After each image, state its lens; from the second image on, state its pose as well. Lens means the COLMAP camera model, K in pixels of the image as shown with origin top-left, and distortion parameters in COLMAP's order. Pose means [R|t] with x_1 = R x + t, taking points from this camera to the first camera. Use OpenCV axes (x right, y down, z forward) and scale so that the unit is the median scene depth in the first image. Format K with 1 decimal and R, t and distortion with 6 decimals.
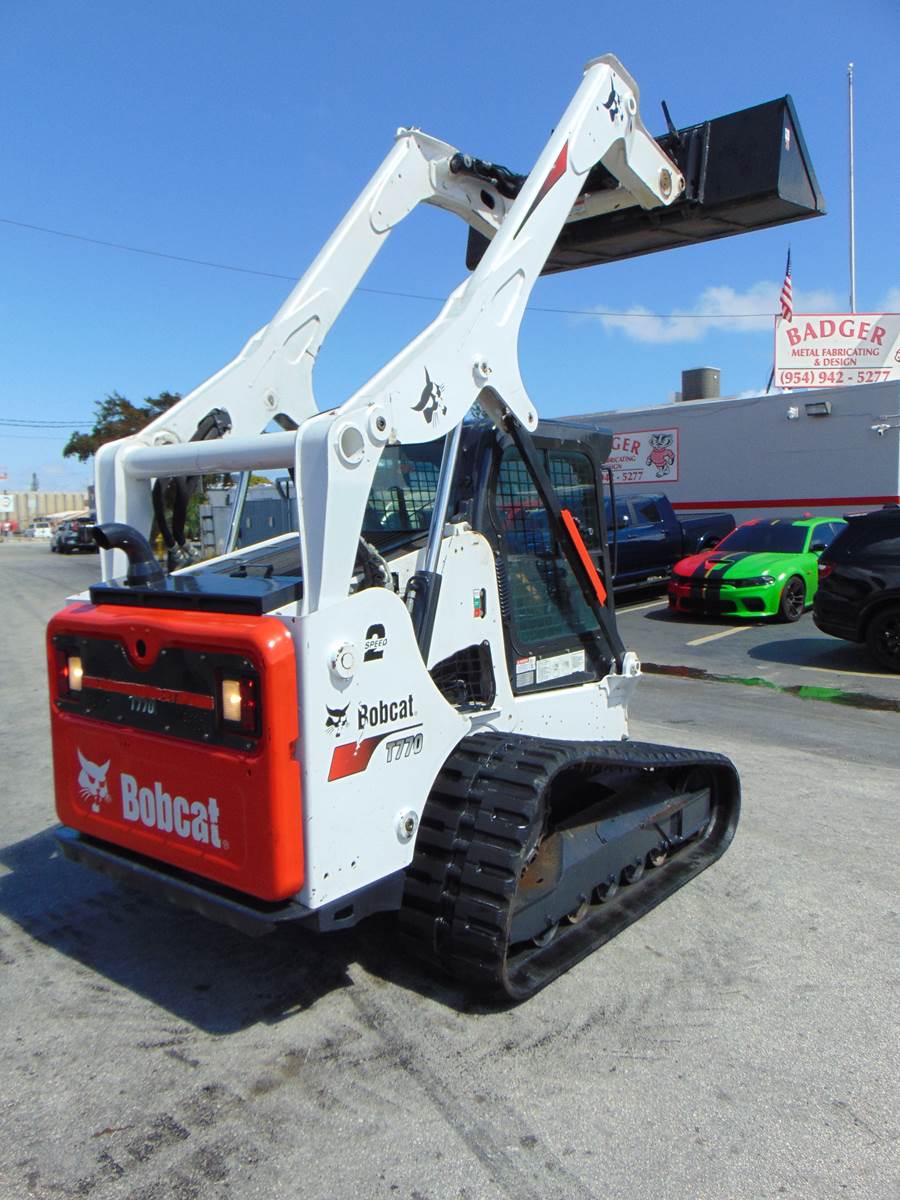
lens RADIAL K [[897.5, 0, 442.9], [0, 897.5, 610.4], [0, 0, 1]] dist [-0.052622, 0.114393]
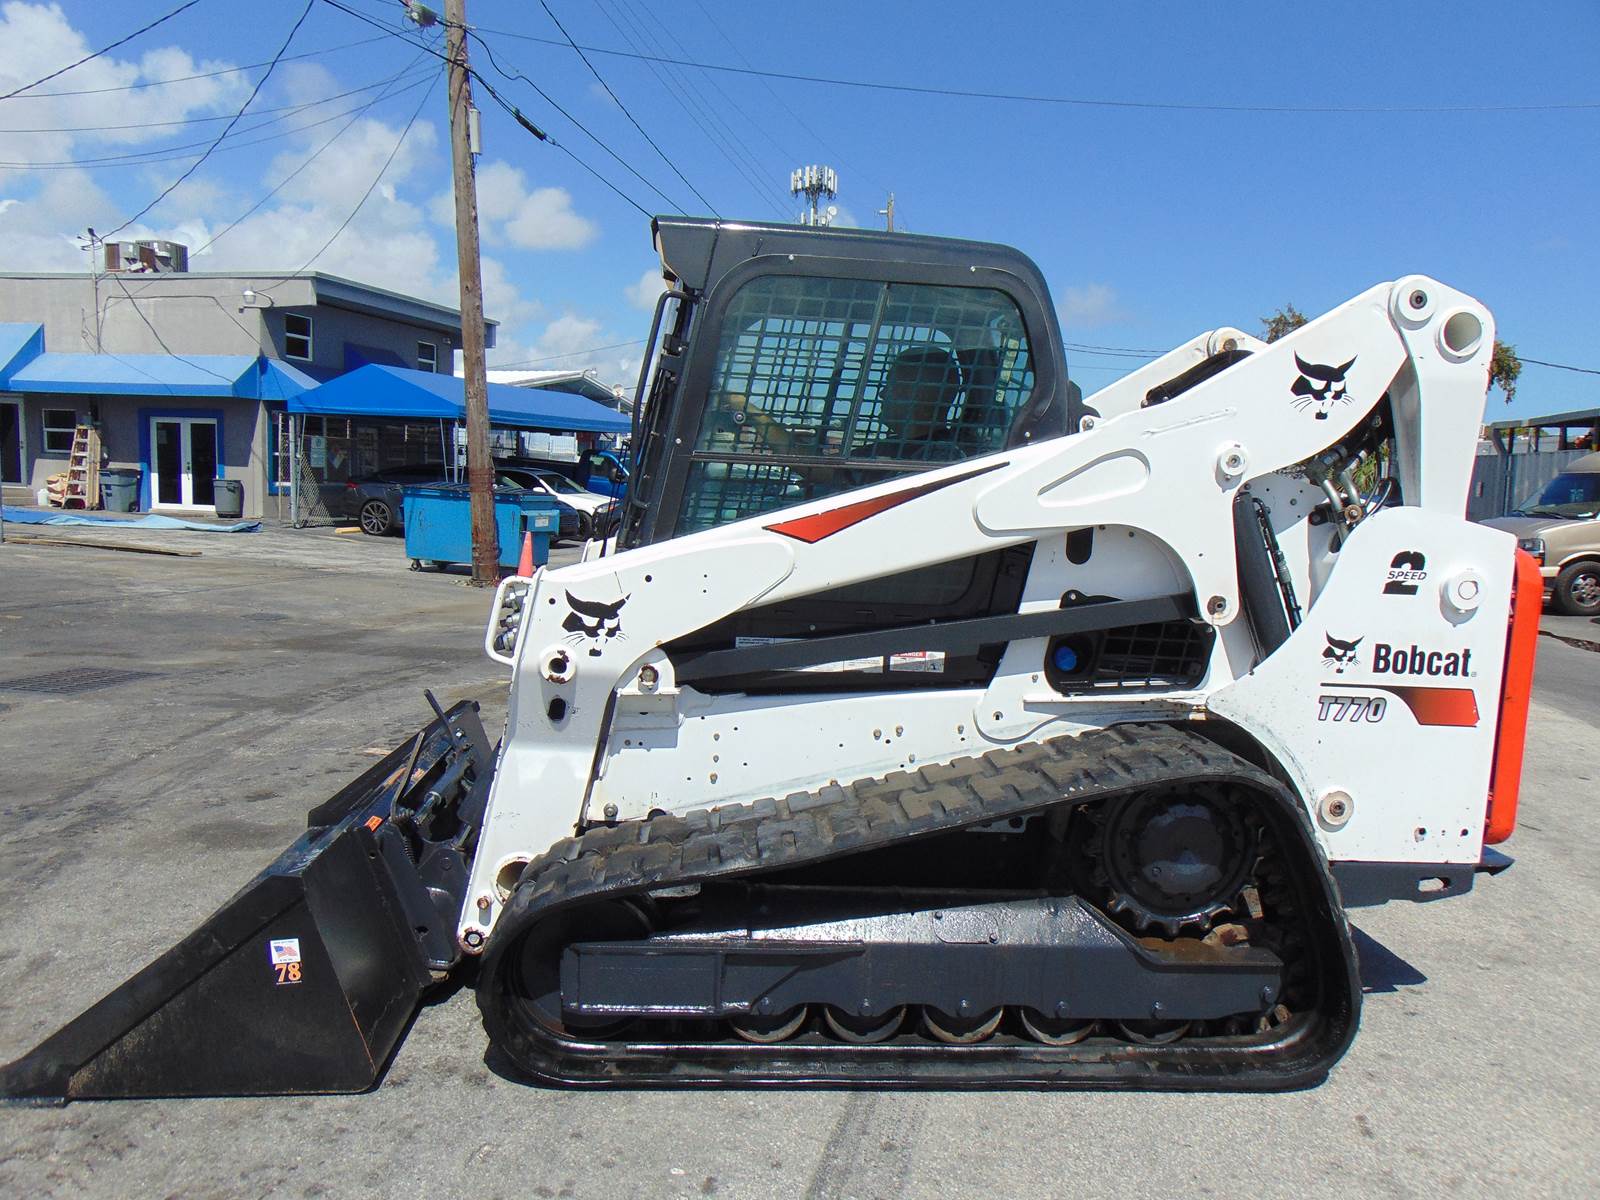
lens RADIAL K [[1201.0, 0, 800.0], [0, 1201.0, 600.0], [0, 0, 1]] dist [-0.028544, 0.063676]
pose [[0.732055, 0.107028, -0.672786, 0.430130], [-0.110741, 0.993142, 0.037495, 0.039391], [0.672185, 0.047056, 0.738887, 0.123662]]
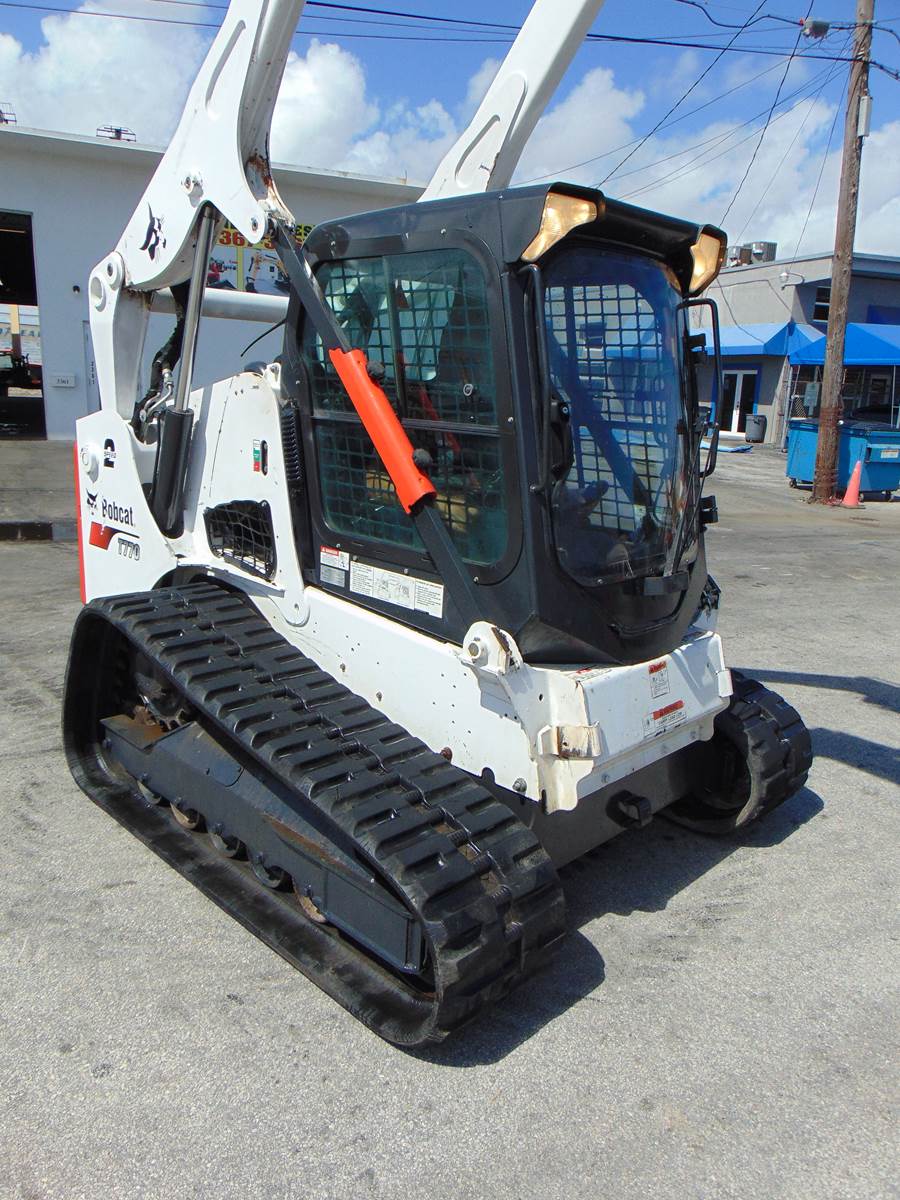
lens RADIAL K [[891.7, 0, 445.9], [0, 891.7, 606.4], [0, 0, 1]] dist [-0.037055, 0.069449]
pose [[-0.104705, 0.254925, -0.961275, 0.873449], [-0.137582, 0.953581, 0.267871, -0.122606], [0.984941, 0.160302, -0.064772, 1.221230]]
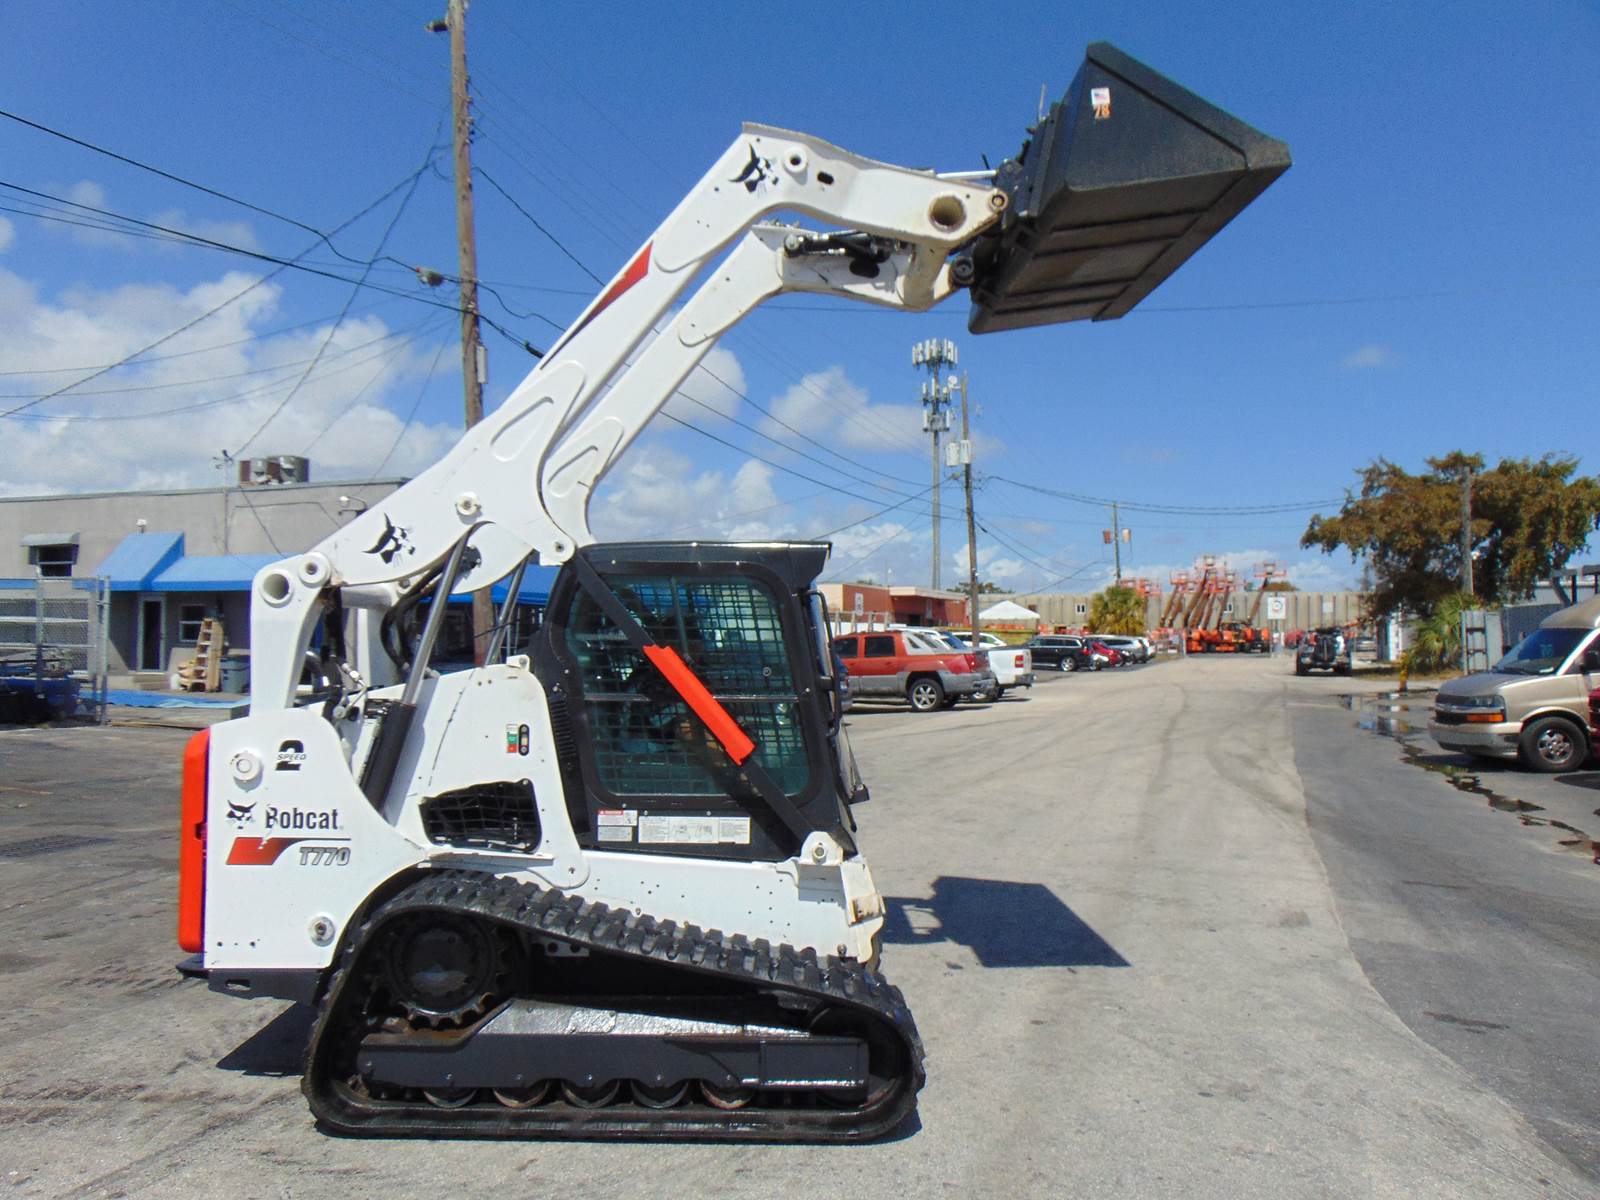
lens RADIAL K [[1200.3, 0, 800.0], [0, 1200.3, 600.0], [0, 0, 1]] dist [-0.029818, 0.063273]
pose [[0.639097, -0.004882, -0.769111, 1.188826], [-0.090577, 0.992544, -0.081566, -0.075717], [0.763774, 0.121792, 0.633889, 0.383484]]
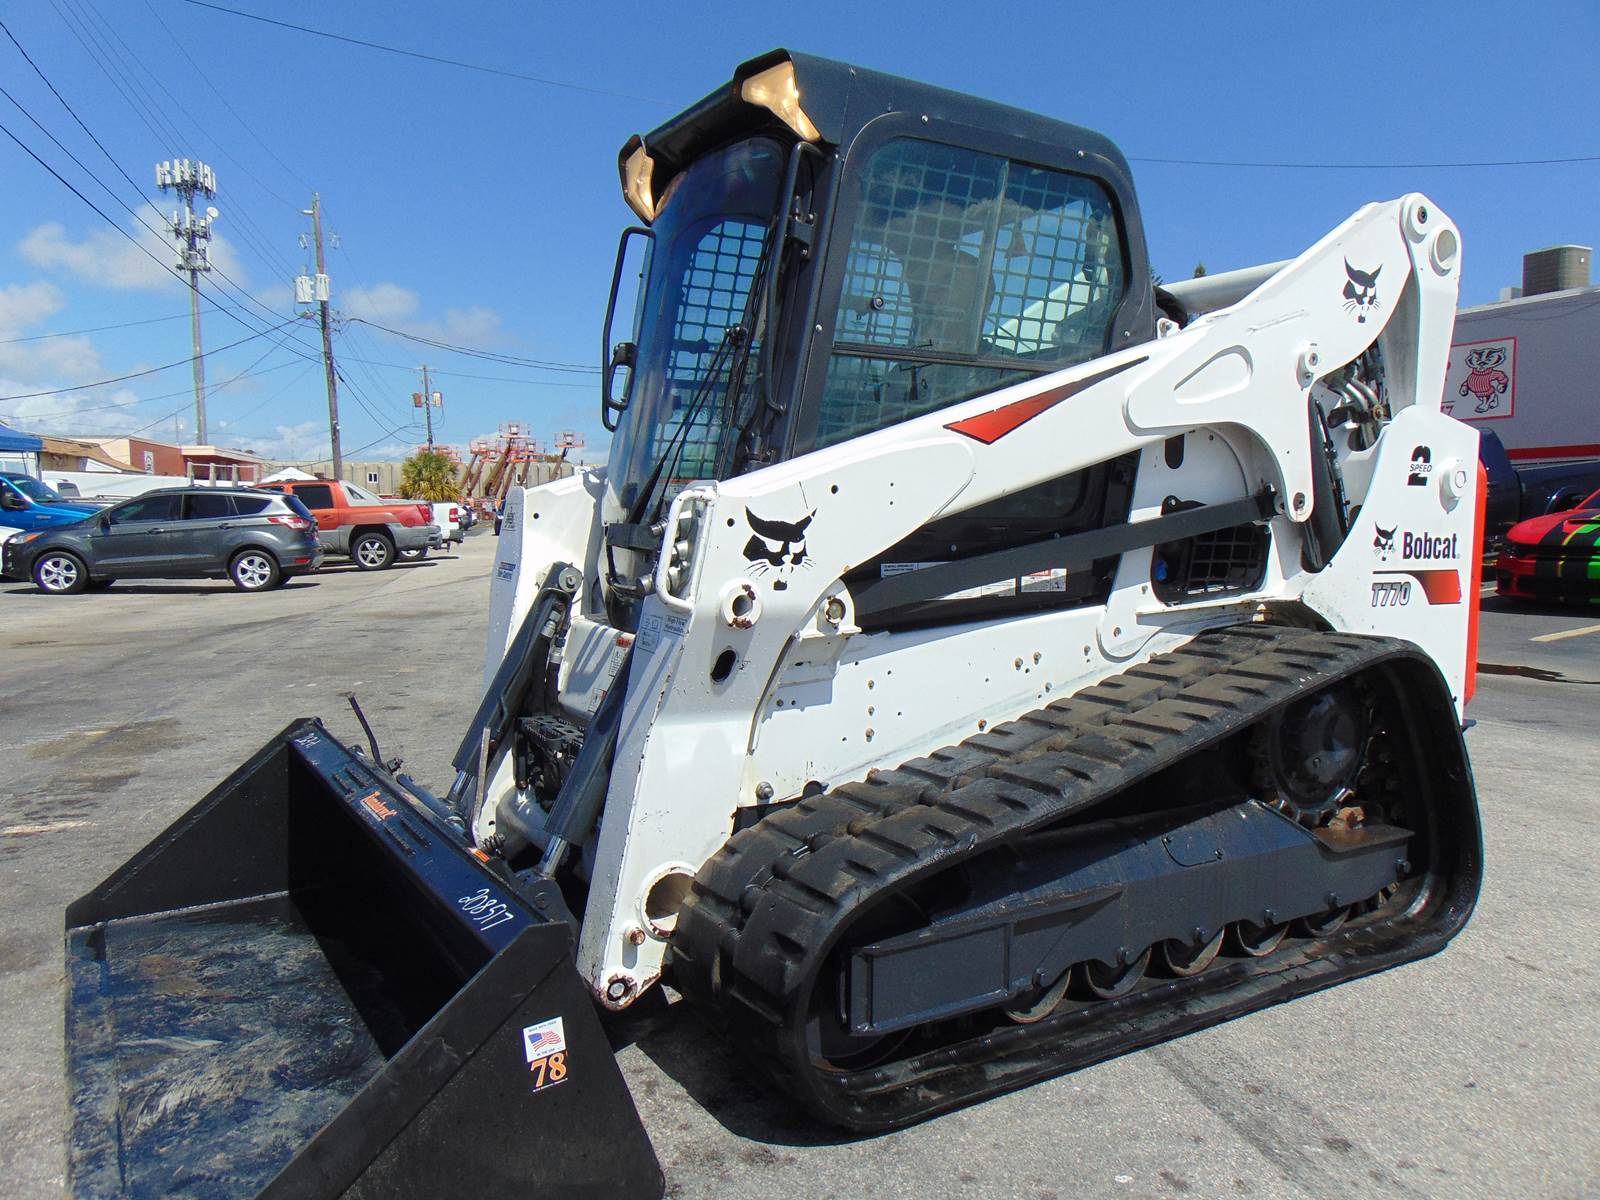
lens RADIAL K [[1200.8, 0, 805.6], [0, 1200.8, 604.6], [0, 0, 1]] dist [-0.010991, 0.041094]
pose [[0.964916, 0.027891, -0.261073, -0.041319], [-0.032696, 0.999366, -0.014078, 0.140871], [0.260515, 0.022120, 0.965216, 0.015711]]
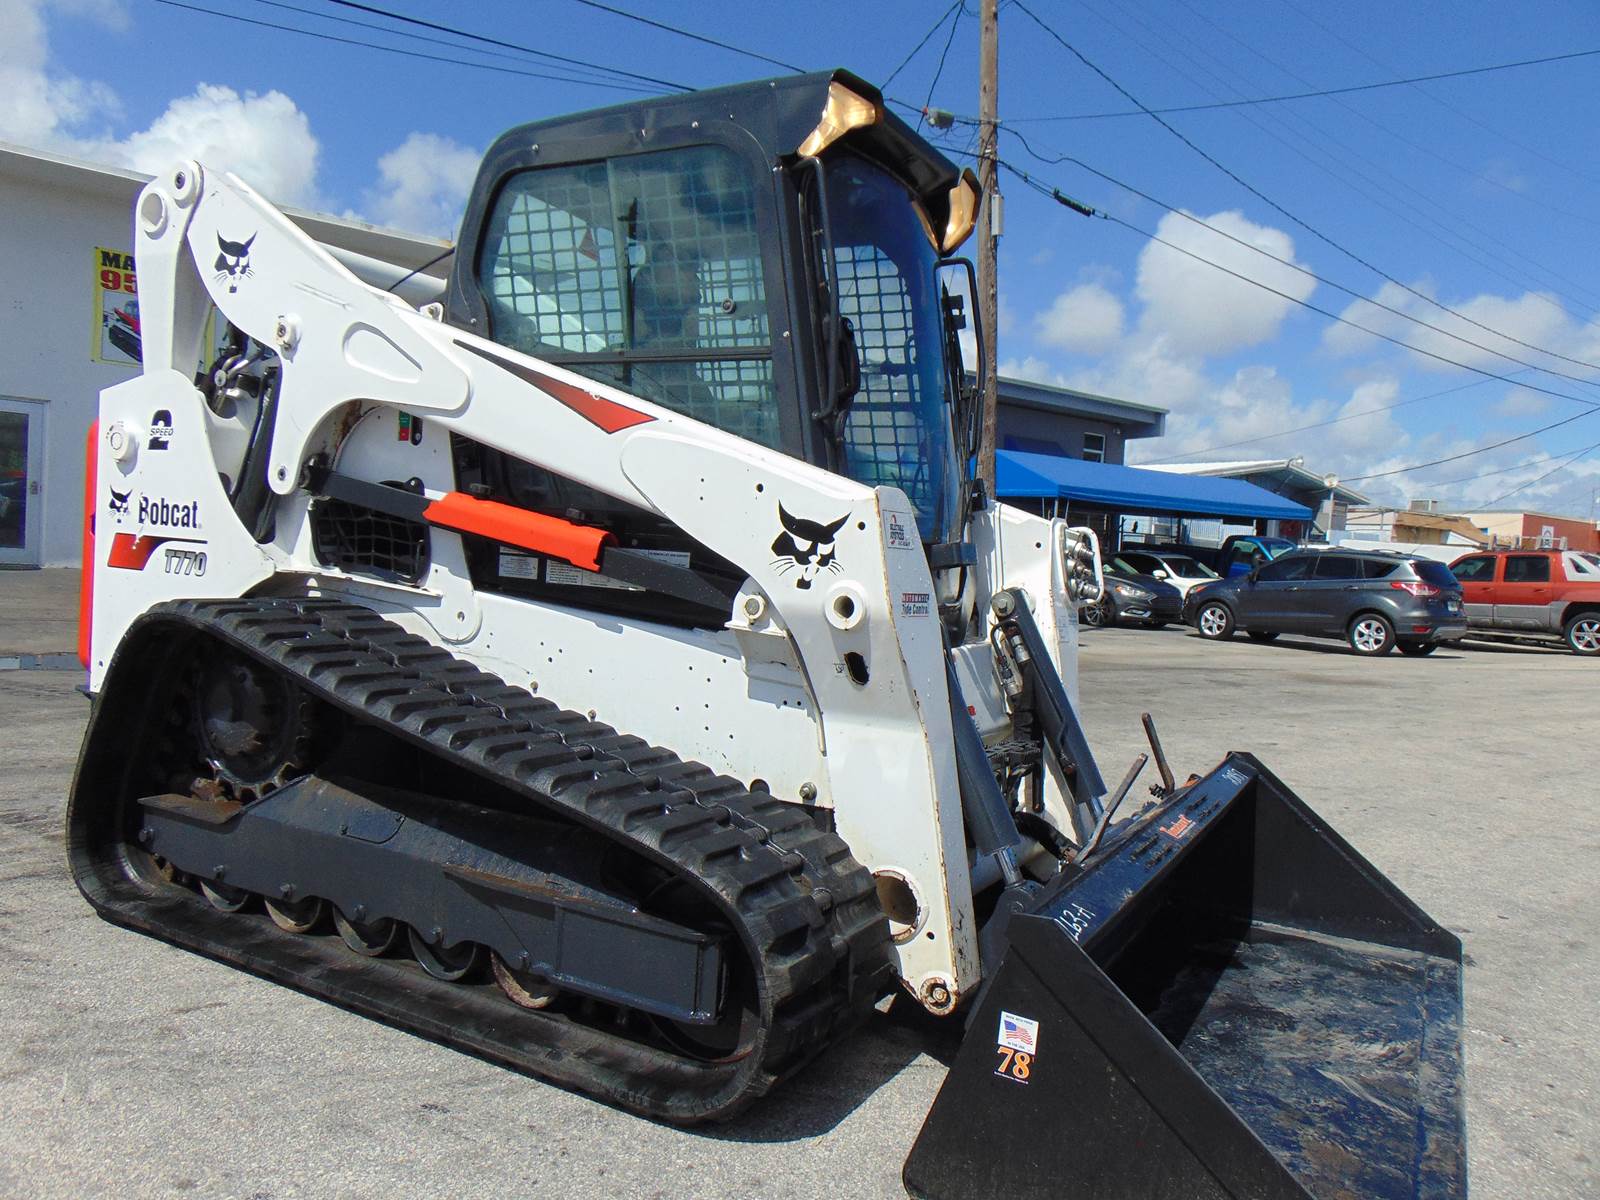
lens RADIAL K [[1201.0, 0, 800.0], [0, 1201.0, 600.0], [0, 0, 1]] dist [-0.028544, 0.063676]
pose [[0.166149, 0.065018, -0.983955, 0.939618], [-0.159244, 0.986496, 0.038297, 0.042667], [0.973158, 0.150326, 0.174259, 1.109724]]
